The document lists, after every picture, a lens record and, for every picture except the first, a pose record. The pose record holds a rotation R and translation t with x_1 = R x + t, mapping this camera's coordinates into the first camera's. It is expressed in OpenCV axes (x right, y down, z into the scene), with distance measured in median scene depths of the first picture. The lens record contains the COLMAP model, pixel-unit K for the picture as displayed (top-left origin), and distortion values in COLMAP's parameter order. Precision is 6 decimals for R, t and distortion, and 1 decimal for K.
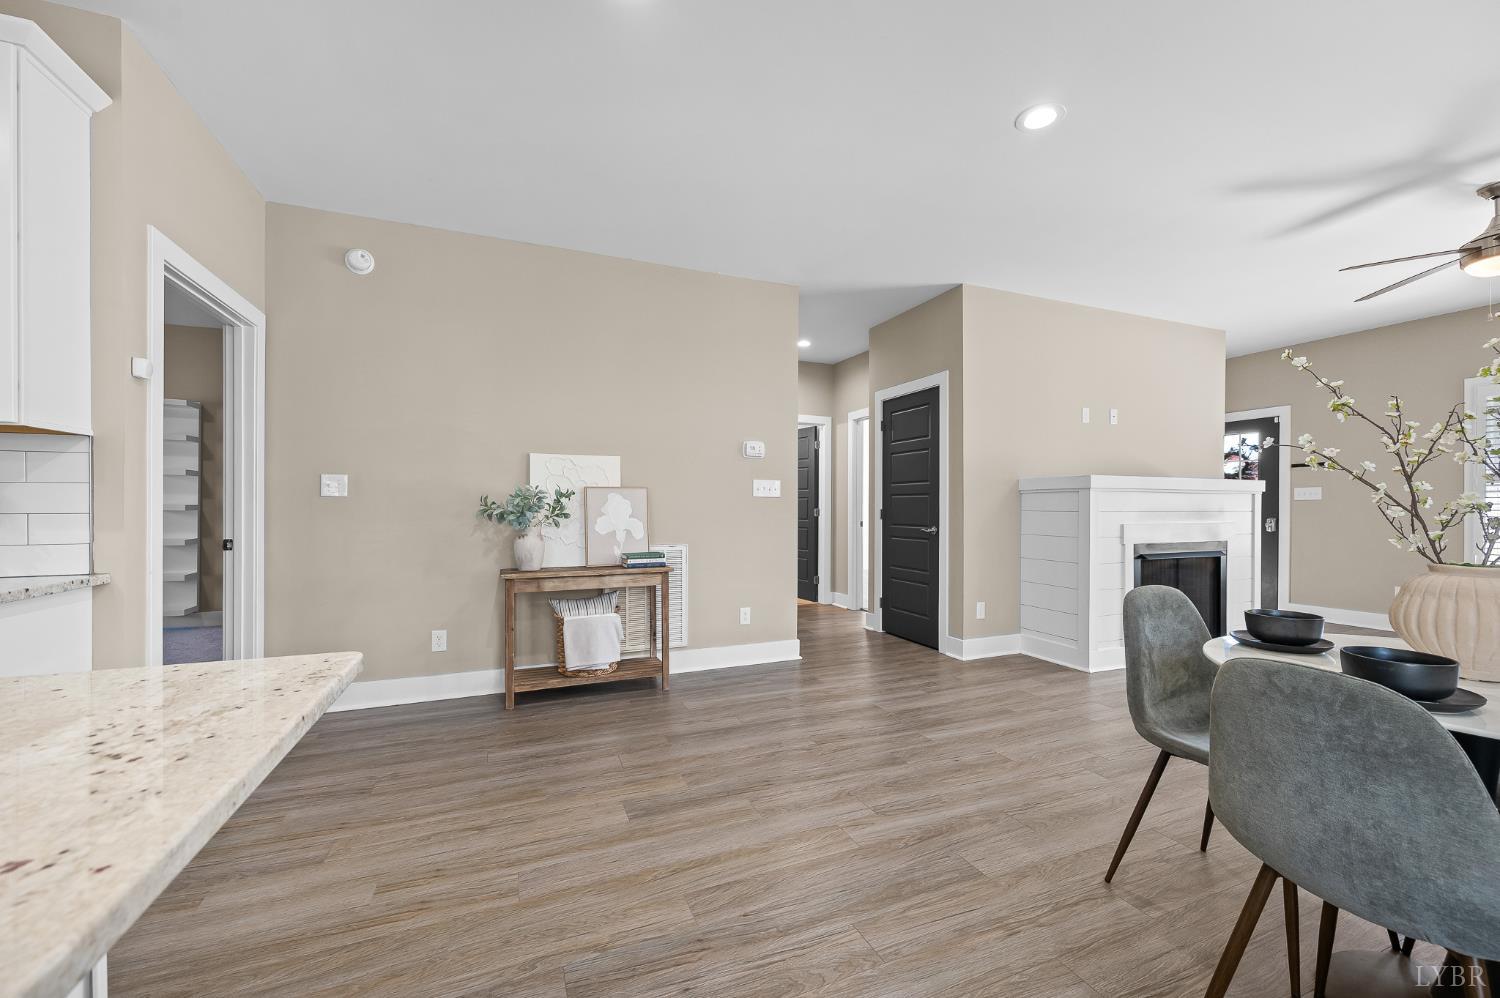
lens RADIAL K [[597.1, 0, 751.0], [0, 597.1, 509.4], [0, 0, 1]] dist [0.001419, 0.000145]
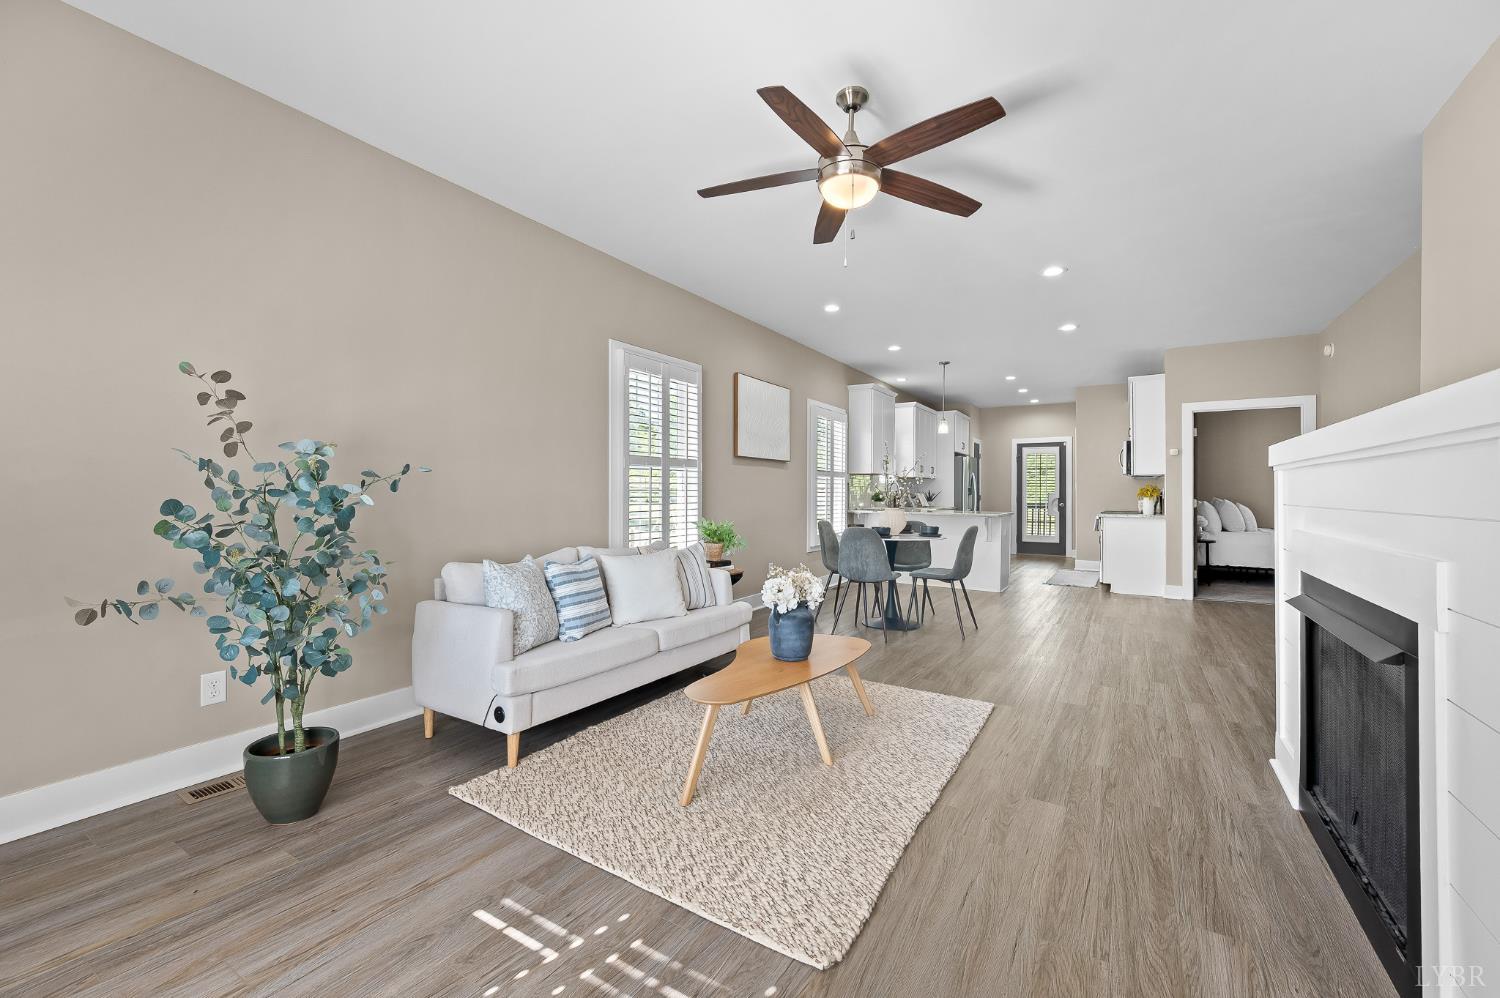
lens RADIAL K [[597.1, 0, 756.0], [0, 597.1, 491.7], [0, 0, 1]] dist [0.001419, 0.000145]
pose [[-0.815661, -0.004396, -0.578514, 1.214329], [-0.005606, 0.999984, 0.000304, -0.006517], [0.578503, 0.003491, -0.815673, 1.069406]]
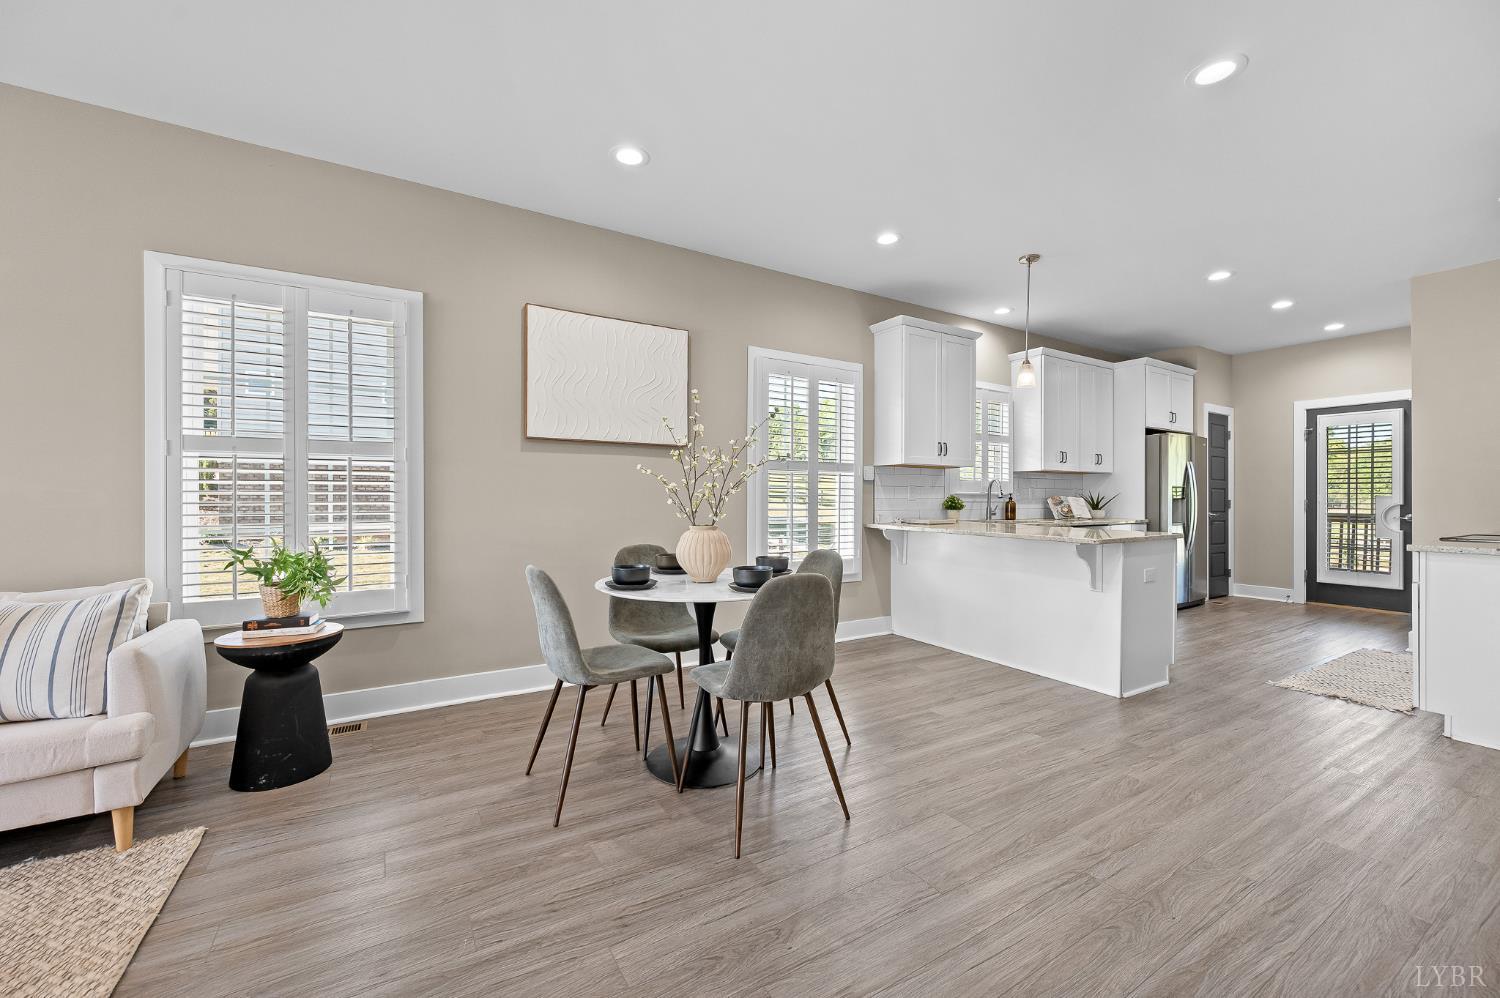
lens RADIAL K [[597.1, 0, 754.4], [0, 597.1, 495.6], [0, 0, 1]] dist [0.001419, 0.000145]
pose [[-0.987581, -0.002255, -0.157092, 0.395537], [-0.002043, 0.999997, -0.001508, -0.002897], [0.157095, -0.001169, -0.987583, 0.858567]]
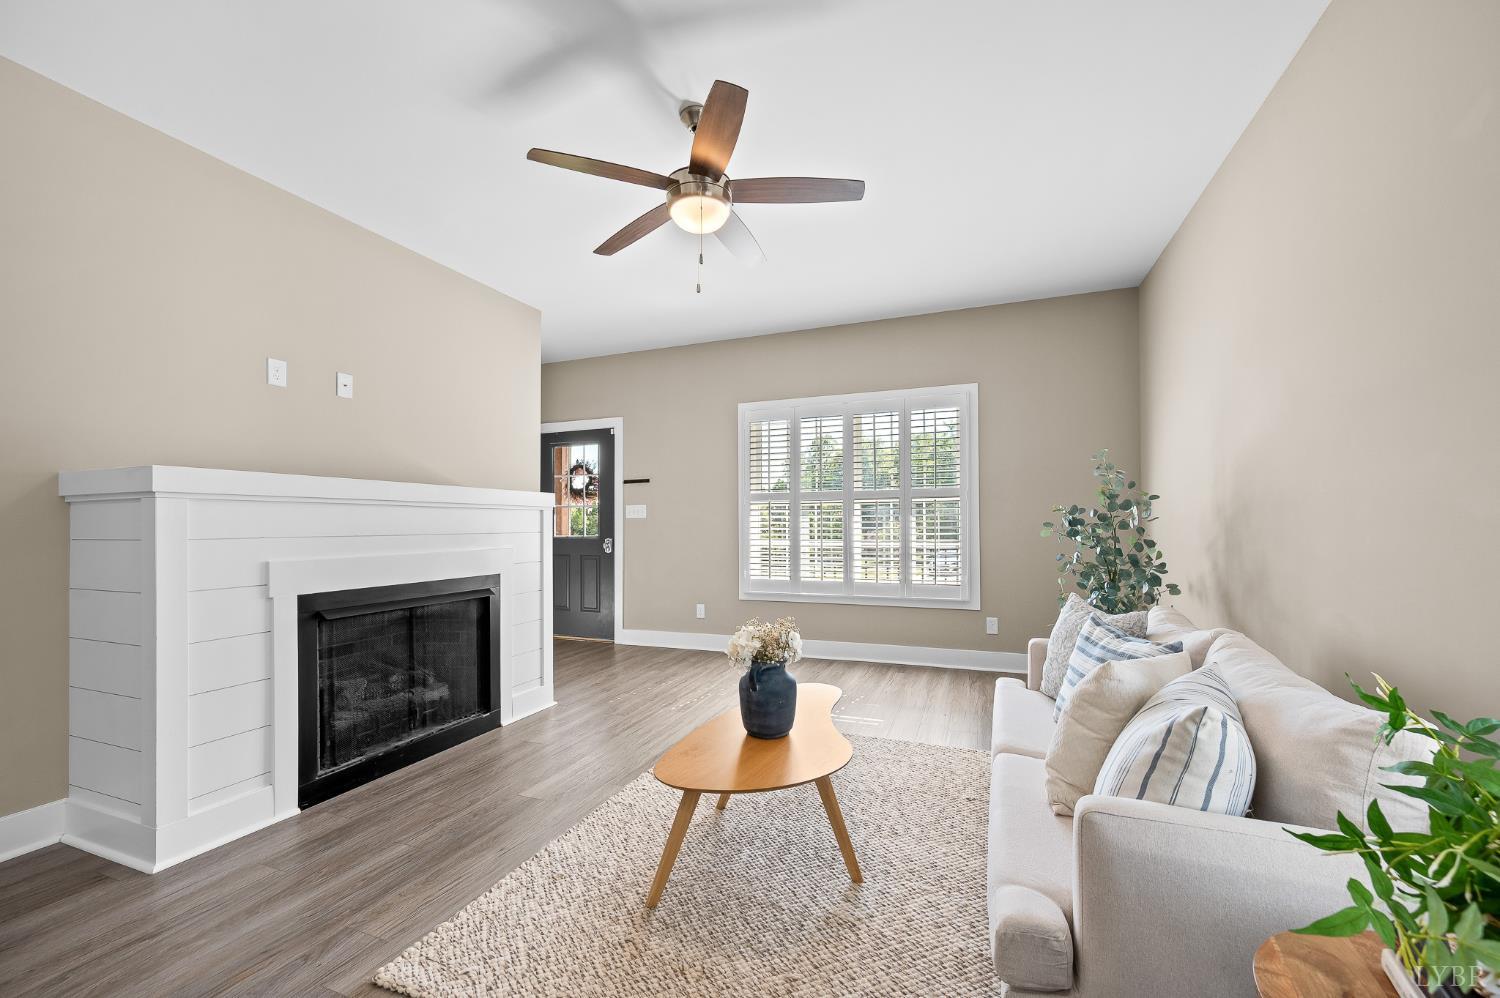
lens RADIAL K [[597.1, 0, 746.5], [0, 597.1, 523.4], [0, 0, 1]] dist [0.001419, 0.000145]
pose [[0.701808, -0.003562, 0.712357, 0.501920], [0.008630, 0.999957, -0.003503, -0.004104], [-0.712314, 0.008606, 0.701809, 0.282318]]
